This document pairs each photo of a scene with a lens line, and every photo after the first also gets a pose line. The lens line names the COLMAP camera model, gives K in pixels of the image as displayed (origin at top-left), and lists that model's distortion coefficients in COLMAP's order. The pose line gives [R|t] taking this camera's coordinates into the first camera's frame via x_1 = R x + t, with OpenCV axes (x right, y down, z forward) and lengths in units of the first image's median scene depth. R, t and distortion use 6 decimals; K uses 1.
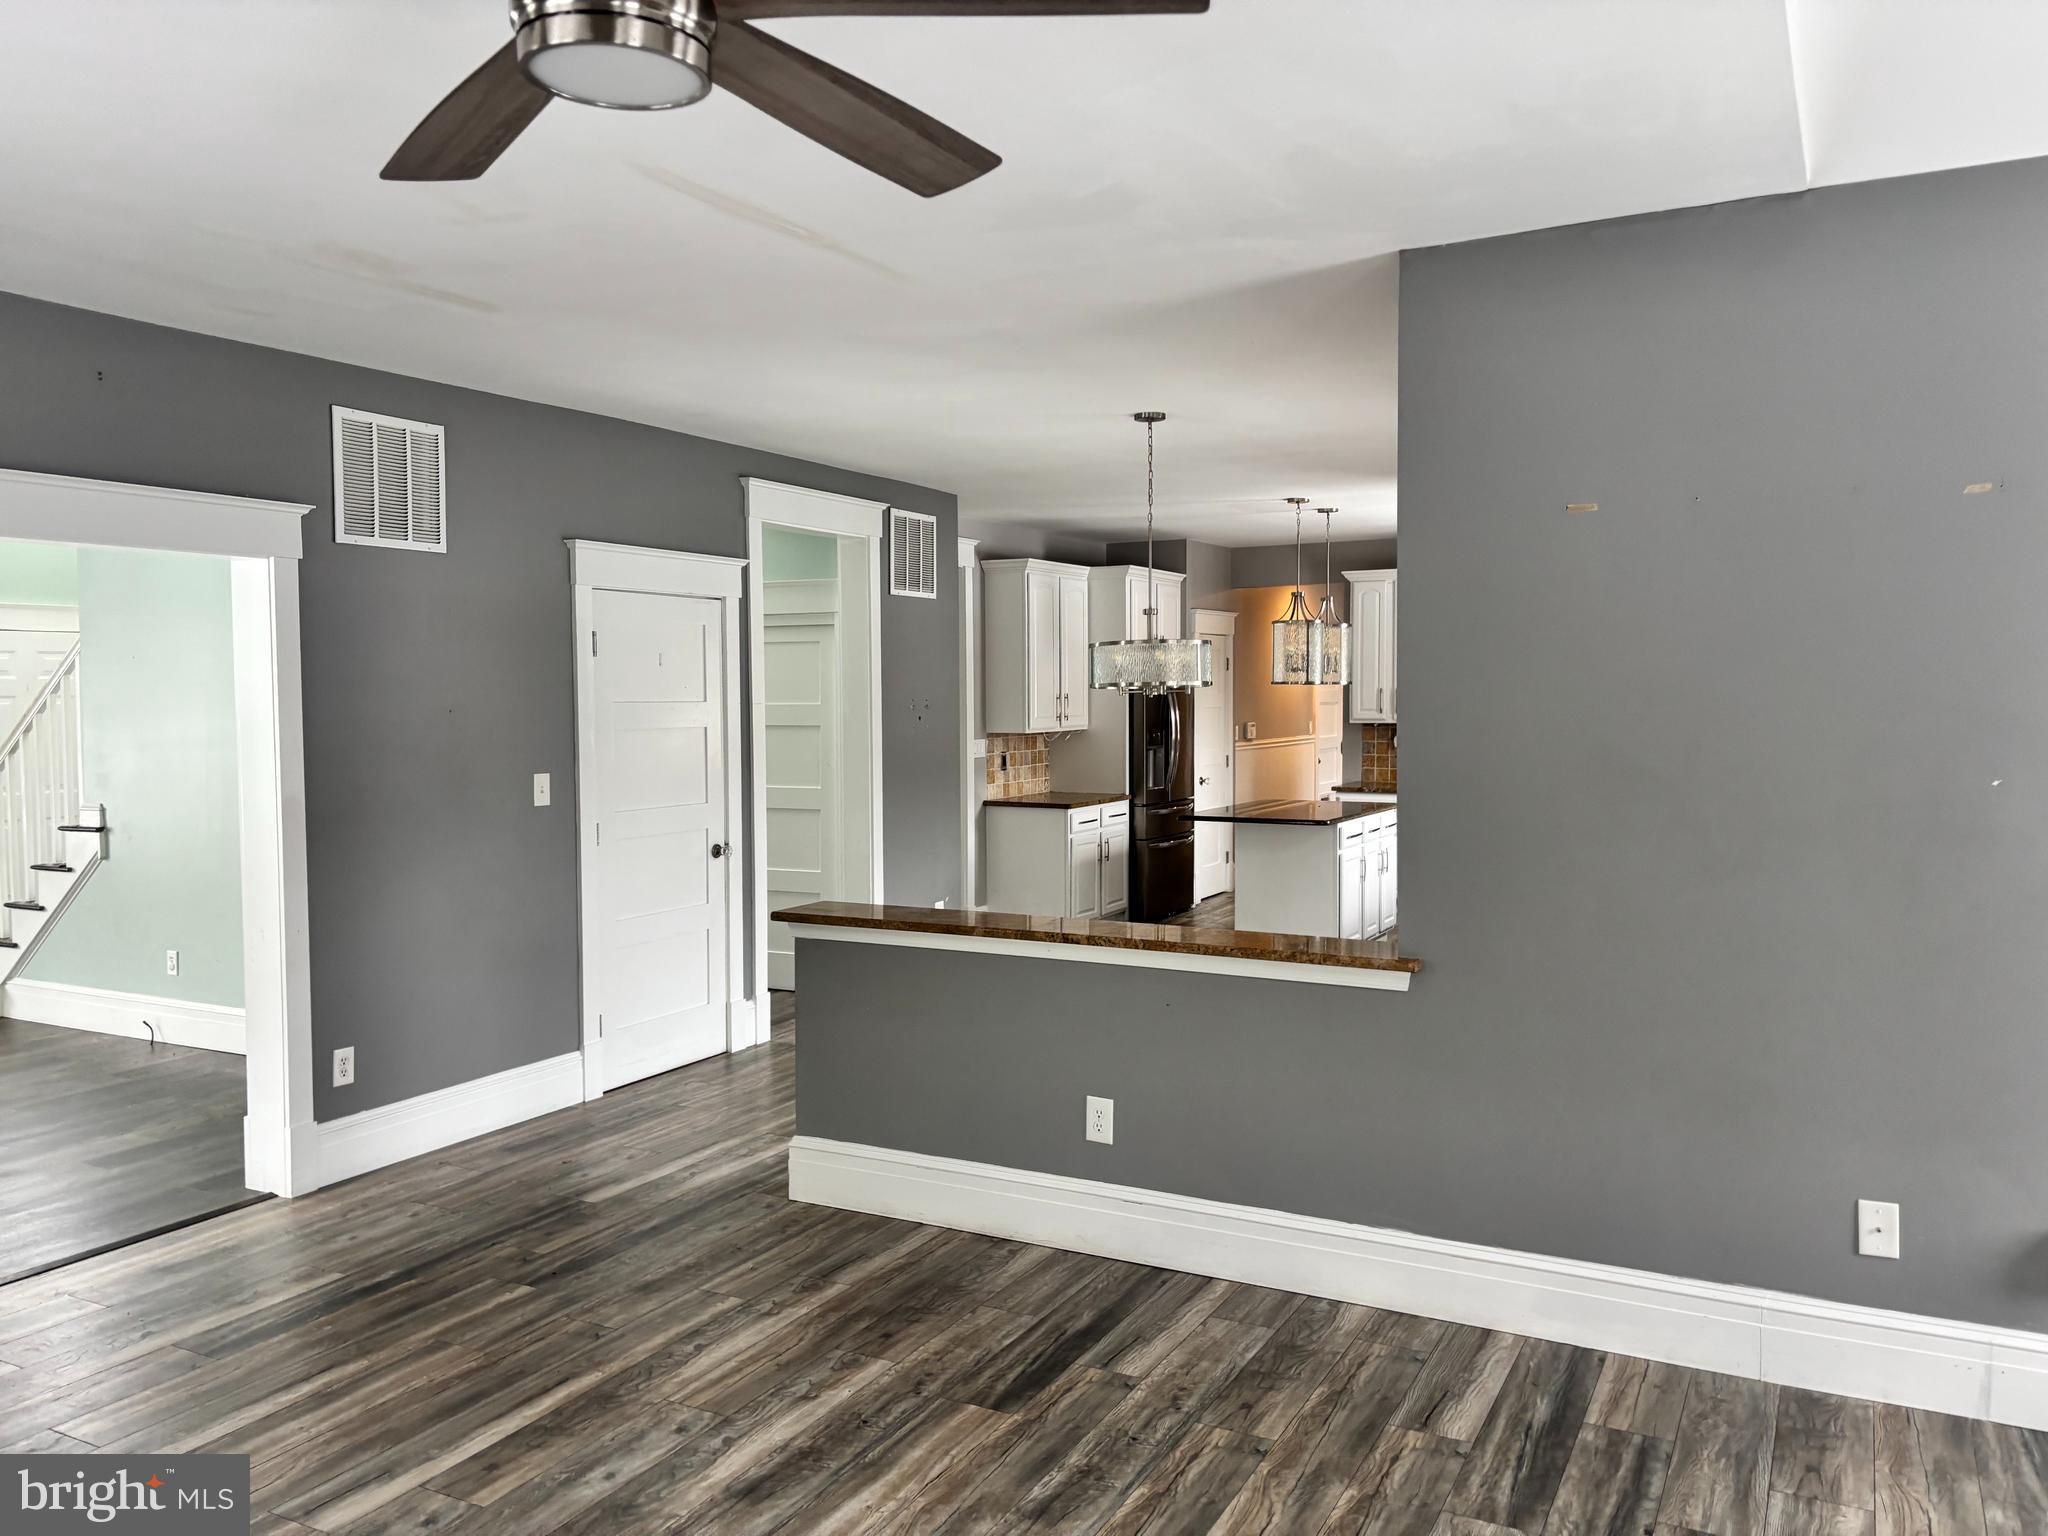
lens RADIAL K [[1535.8, 0, 1024.0], [0, 1535.8, 768.0], [0, 0, 1]] dist [0.001381, -0.007170]
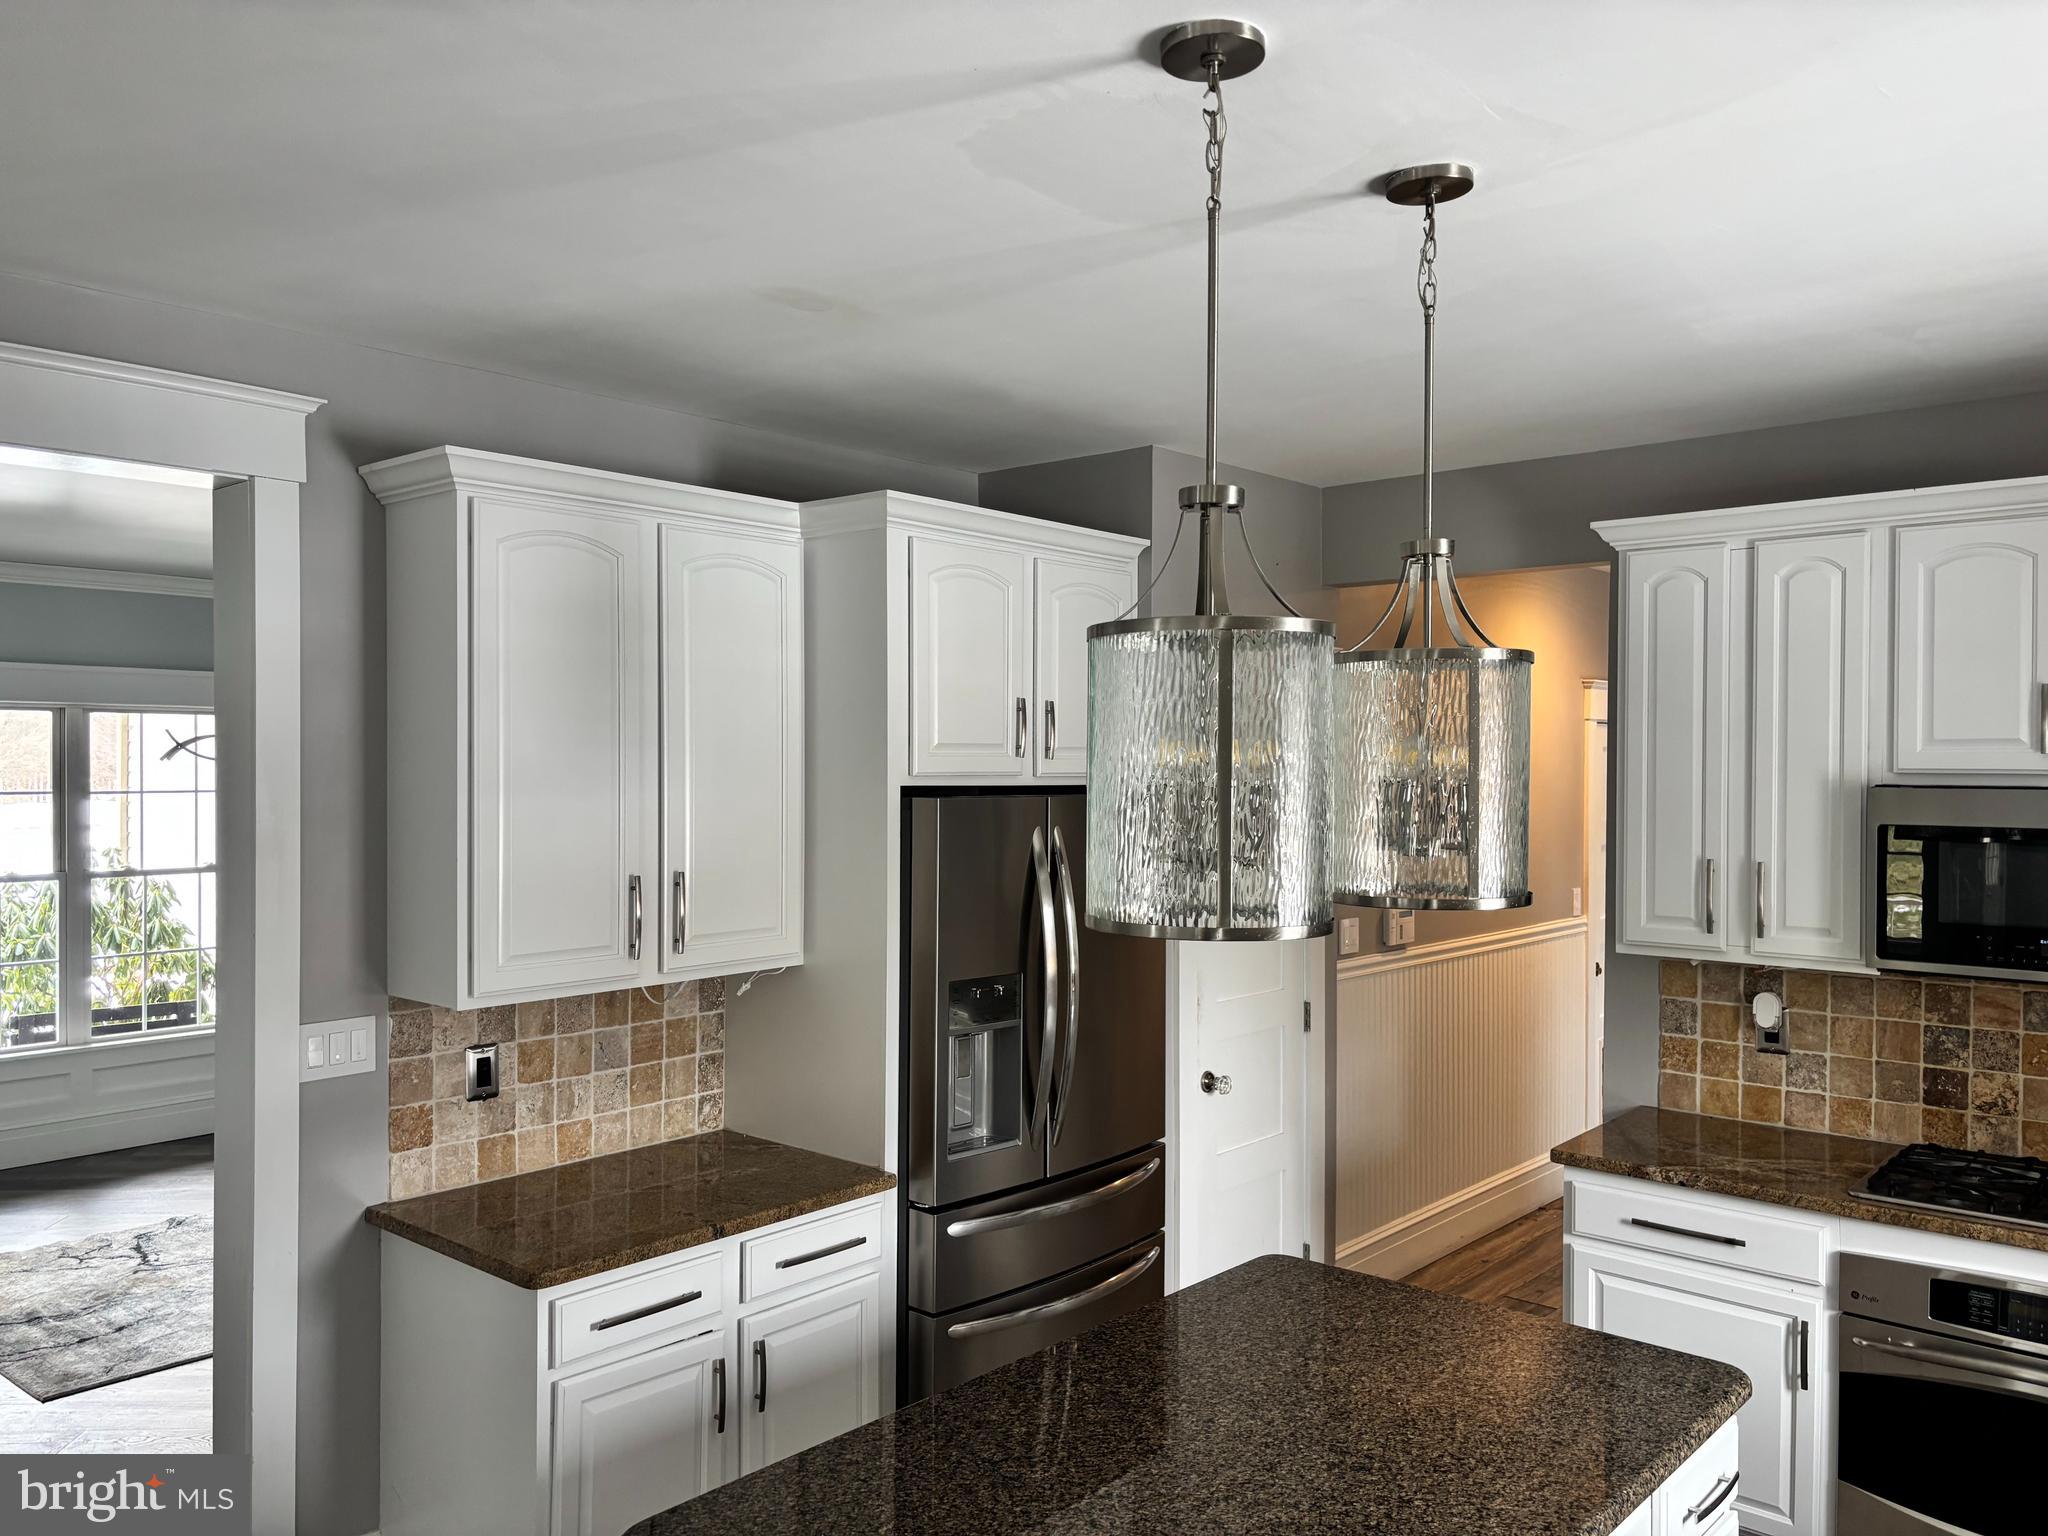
lens RADIAL K [[1535.8, 0, 1024.0], [0, 1535.8, 768.0], [0, 0, 1]] dist [0.001381, -0.007170]
pose [[0.974836, 0.014103, -0.222476, 0.170130], [-0.023675, 0.998902, -0.040416, -0.058274], [0.221662, 0.044666, 0.974100, 0.676390]]
